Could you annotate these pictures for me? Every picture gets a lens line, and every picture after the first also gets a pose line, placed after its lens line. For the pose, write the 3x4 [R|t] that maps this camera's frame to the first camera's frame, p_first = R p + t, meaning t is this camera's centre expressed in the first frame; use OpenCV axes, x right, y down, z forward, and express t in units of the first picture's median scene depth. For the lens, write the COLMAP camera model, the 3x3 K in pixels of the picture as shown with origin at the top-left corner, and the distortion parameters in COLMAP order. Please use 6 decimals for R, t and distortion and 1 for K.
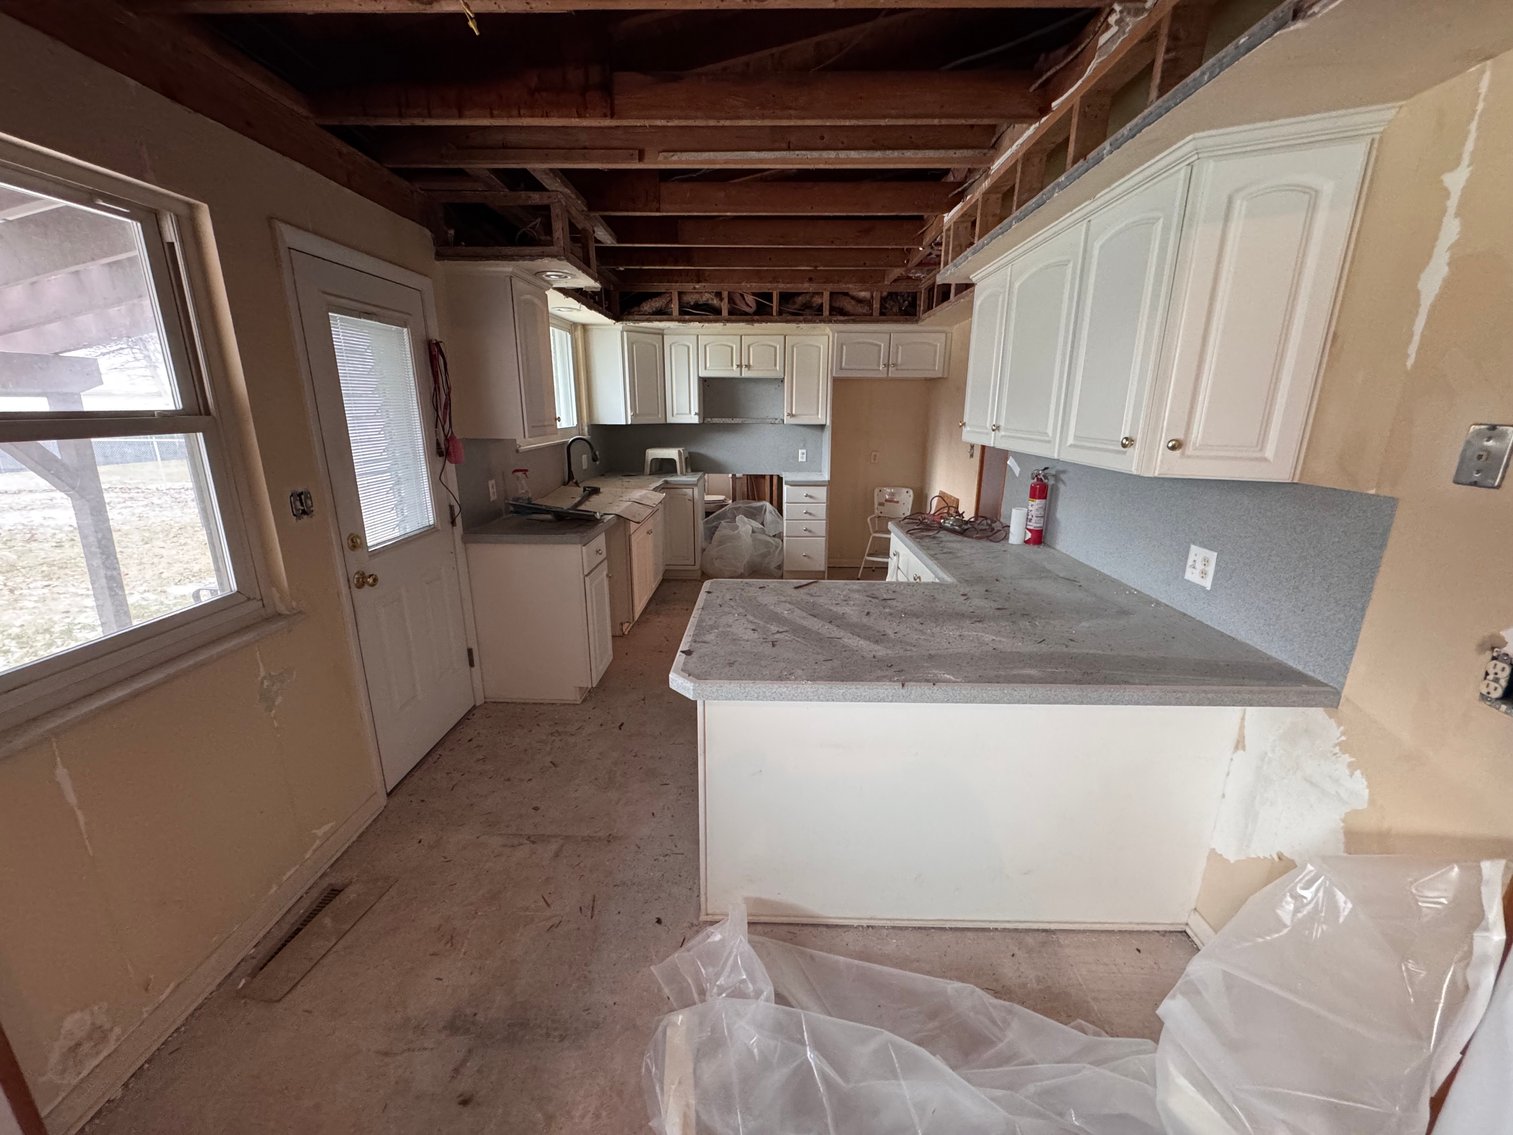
lens RADIAL K [[600.0, 0, 757.2], [0, 600.0, 564.8], [0, 0, 1]] dist [-0.000952, 0.000628]
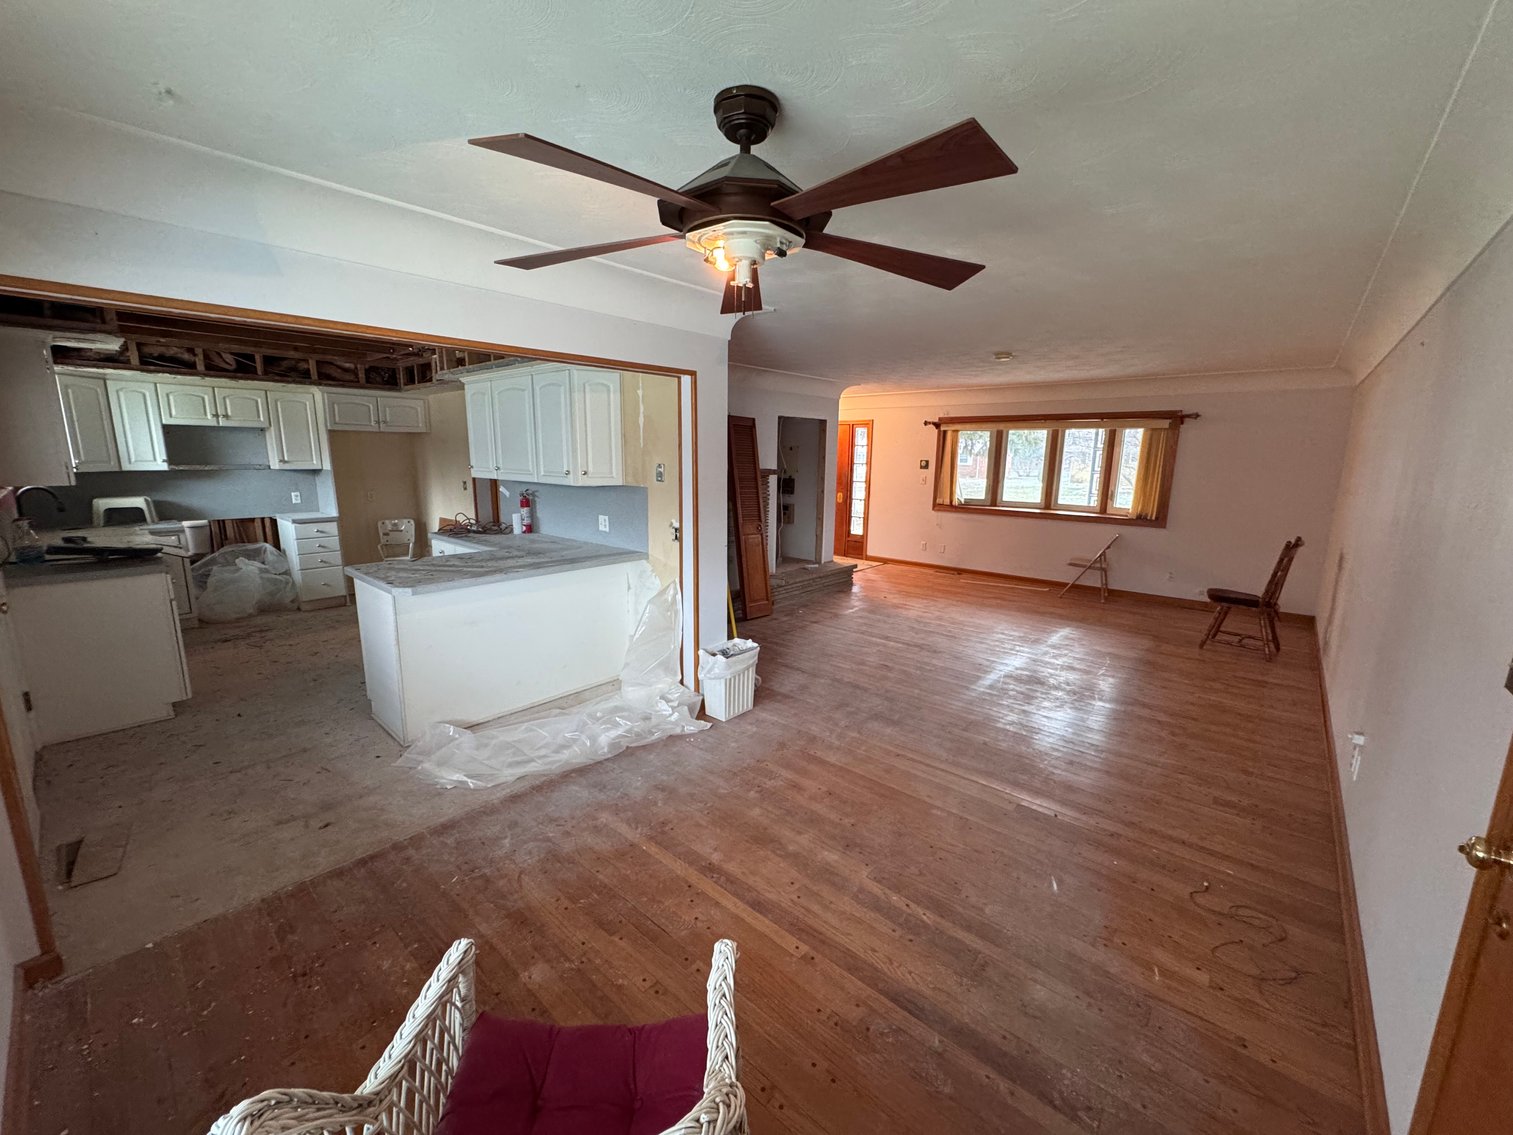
lens RADIAL K [[600.0, 0, 756.0], [0, 600.0, 565.8], [0, 0, 1]] dist [-0.000952, 0.000628]
pose [[0.645999, -0.138684, 0.750634, -0.265459], [0.188292, 0.981922, 0.019371, 0.091198], [-0.739751, 0.128824, 0.660434, -0.388961]]
